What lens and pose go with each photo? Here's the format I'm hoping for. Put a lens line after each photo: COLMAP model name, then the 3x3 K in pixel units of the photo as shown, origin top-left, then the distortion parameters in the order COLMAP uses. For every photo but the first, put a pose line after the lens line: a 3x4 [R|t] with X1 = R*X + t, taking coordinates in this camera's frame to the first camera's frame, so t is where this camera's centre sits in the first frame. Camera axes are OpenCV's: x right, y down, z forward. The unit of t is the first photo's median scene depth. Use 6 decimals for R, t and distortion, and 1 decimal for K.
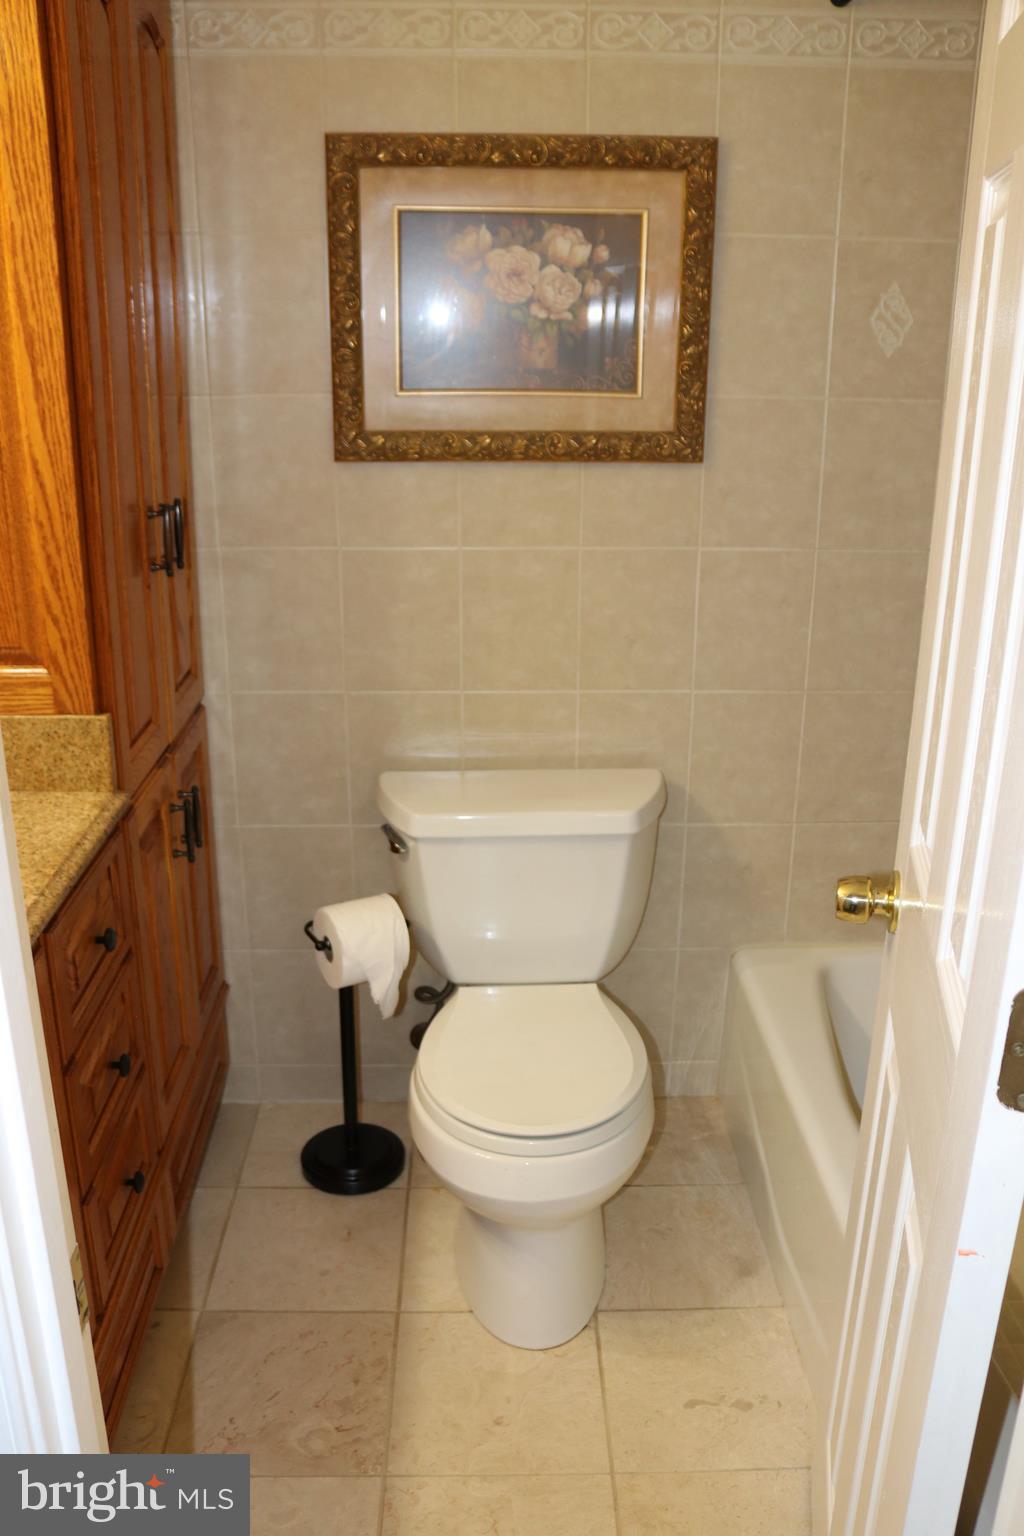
lens RADIAL K [[1290.8, 0, 523.8], [0, 1290.8, 799.2], [0, 0, 1]] dist [-0.150568, 0.112764]
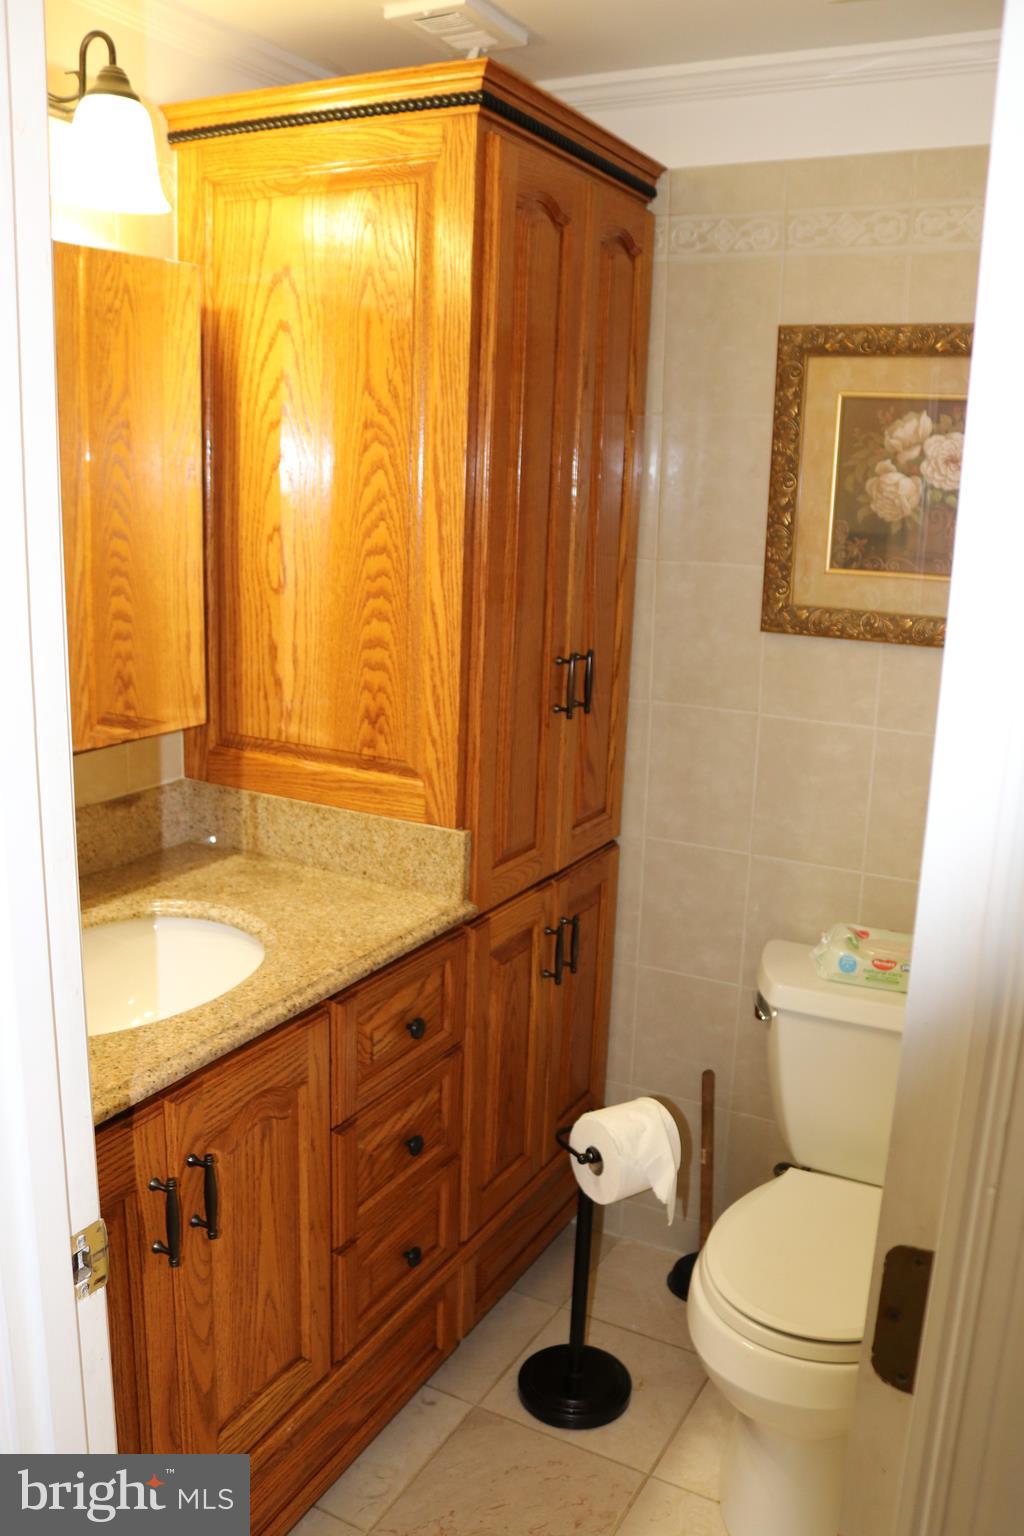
lens RADIAL K [[1290.8, 0, 538.0], [0, 1290.8, 798.5], [0, 0, 1]] dist [-0.150568, 0.112764]
pose [[0.865905, 0.136582, -0.481201, 0.243894], [-0.197119, 0.977326, -0.077310, -0.017711], [0.459731, 0.161797, 0.873195, 0.032116]]
